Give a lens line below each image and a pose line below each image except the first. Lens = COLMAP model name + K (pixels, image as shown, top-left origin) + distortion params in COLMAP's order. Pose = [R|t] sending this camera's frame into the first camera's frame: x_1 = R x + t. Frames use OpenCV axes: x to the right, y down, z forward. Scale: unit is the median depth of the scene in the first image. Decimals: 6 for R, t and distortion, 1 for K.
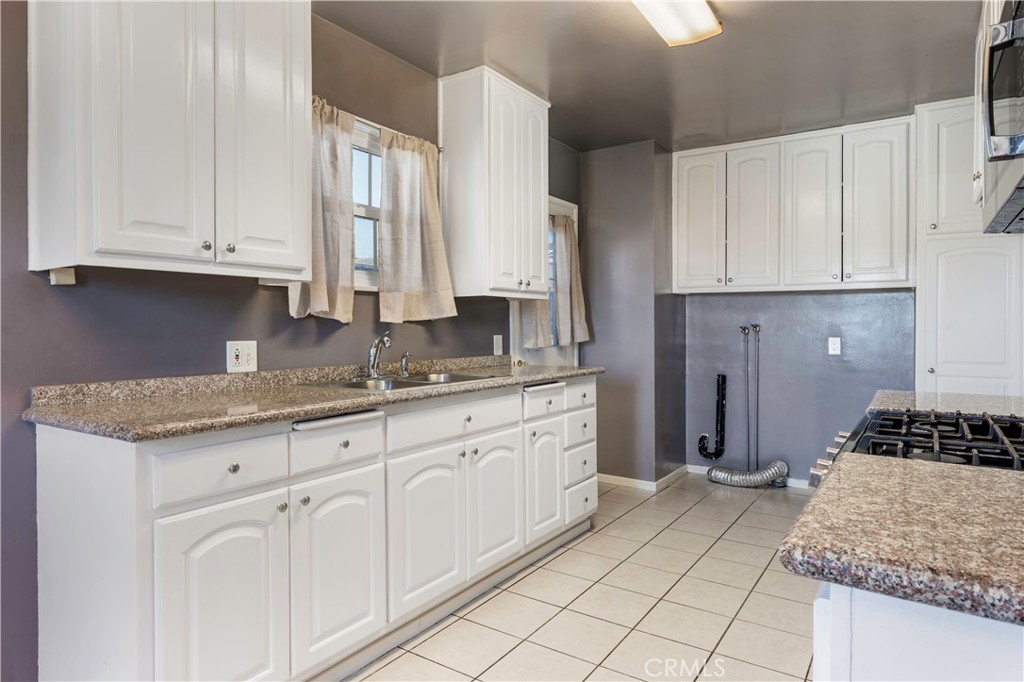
lens RADIAL K [[603.4, 0, 517.9], [0, 603.4, 329.0], [0, 0, 1]] dist [-0.001300, -0.000234]
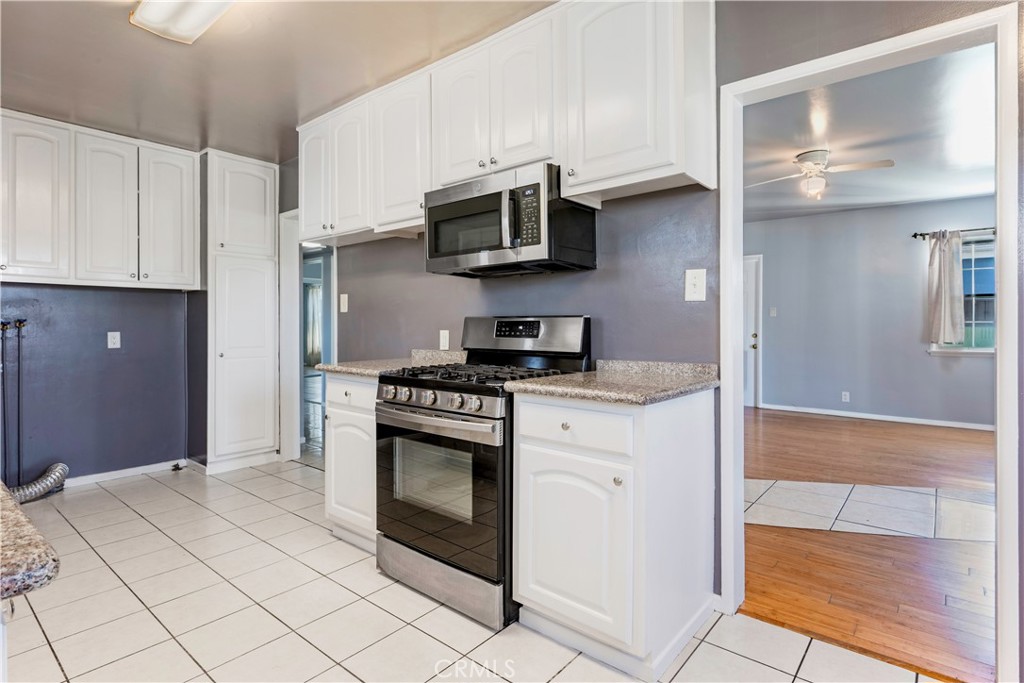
lens RADIAL K [[532.9, 0, 500.4], [0, 532.9, 326.0], [0, 0, 1]] dist [-0.003292, -0.000387]
pose [[0.123223, -0.004852, 0.992367, -0.476450], [0.003441, 0.999984, 0.004462, 0.001925], [-0.992373, 0.002865, 0.123238, 0.318052]]
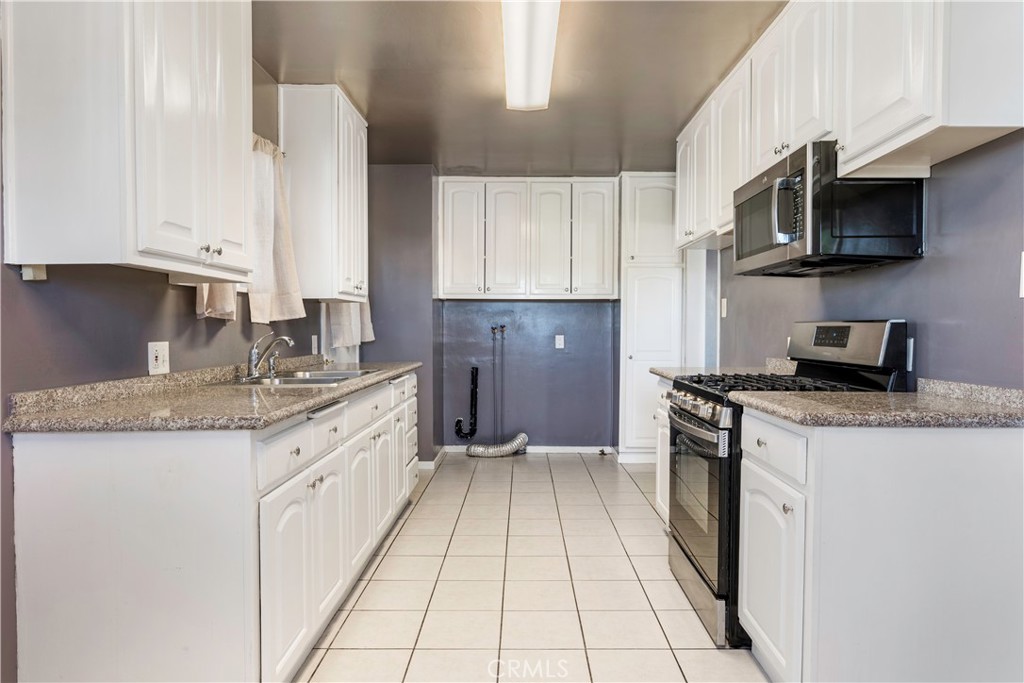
lens RADIAL K [[611.4, 0, 512.0], [0, 611.4, 341.5], [0, 0, 1]] dist [0.000355, -0.000391]
pose [[0.842871, -0.011681, 0.537988, -0.423225], [0.001146, 0.999801, 0.019912, 0.000507], [-0.538114, -0.016166, 0.842717, -0.104943]]
